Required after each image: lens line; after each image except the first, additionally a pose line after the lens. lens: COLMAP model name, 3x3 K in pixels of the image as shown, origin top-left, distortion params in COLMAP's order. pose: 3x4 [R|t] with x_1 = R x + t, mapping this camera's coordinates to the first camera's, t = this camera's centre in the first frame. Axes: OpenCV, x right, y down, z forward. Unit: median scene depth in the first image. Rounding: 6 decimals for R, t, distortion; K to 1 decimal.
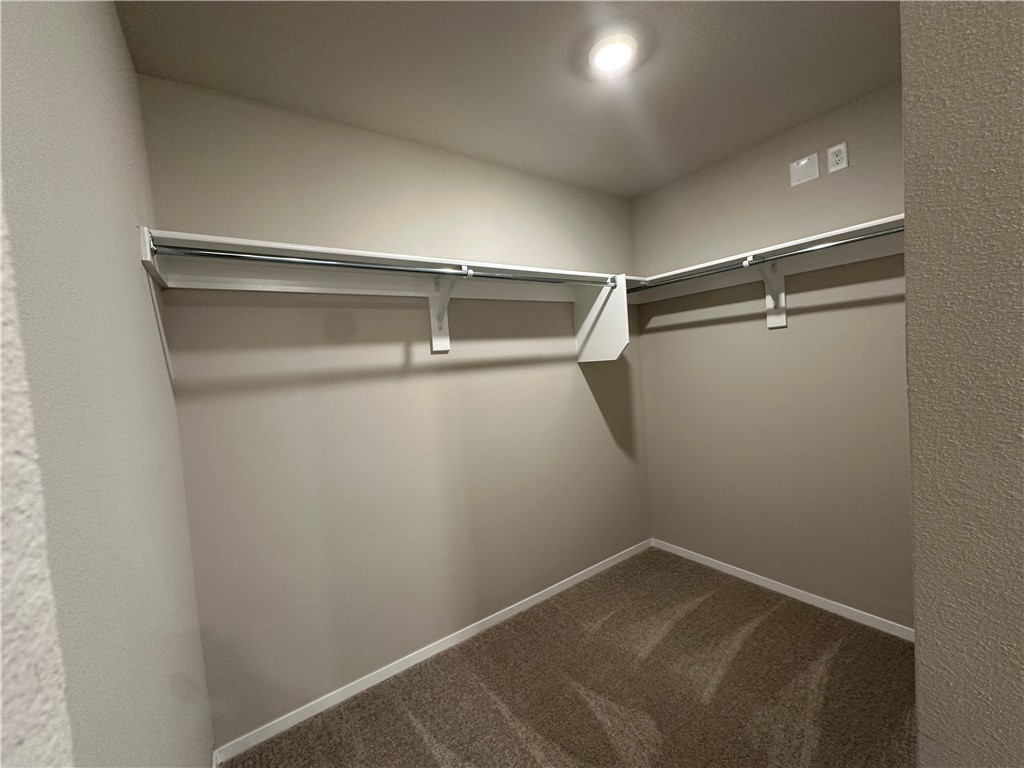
lens RADIAL K [[407.4, 0, 511.5], [0, 407.4, 385.9], [0, 0, 1]] dist [-0.007596, 0.001595]
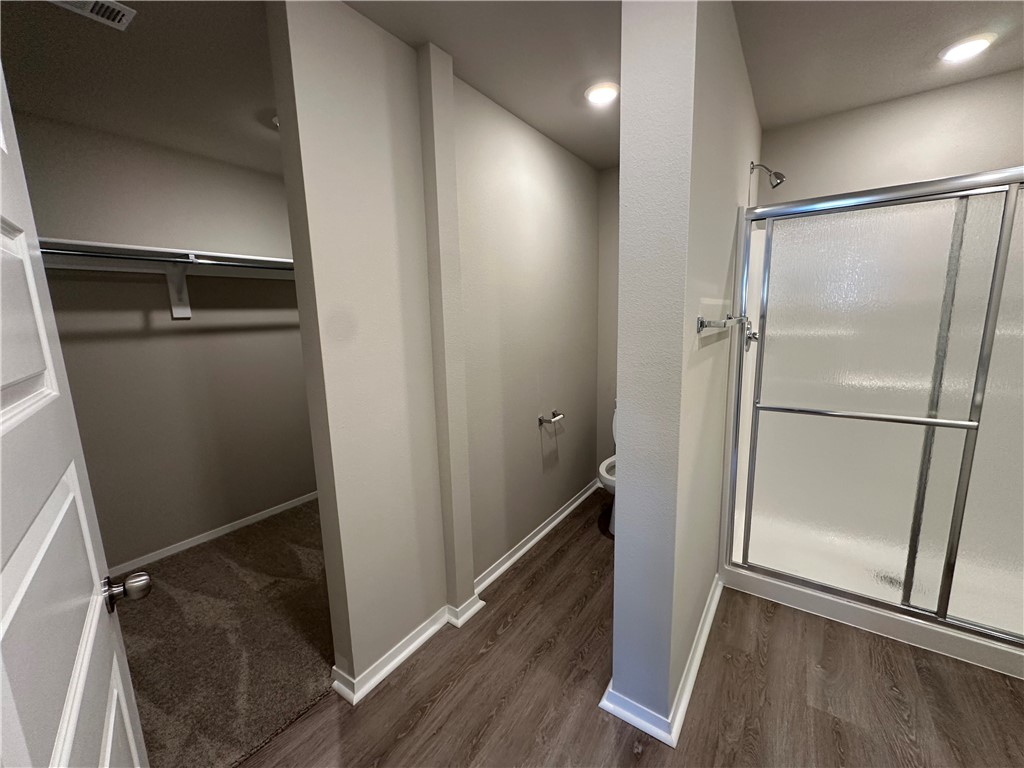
lens RADIAL K [[407.4, 0, 511.4], [0, 407.4, 380.9], [0, 0, 1]] dist [-0.007596, 0.001595]
pose [[0.937485, -0.013879, 0.347750, 0.349198], [-0.020711, 0.995209, 0.095554, -0.033134], [-0.347410, -0.096782, 0.932706, -0.552367]]
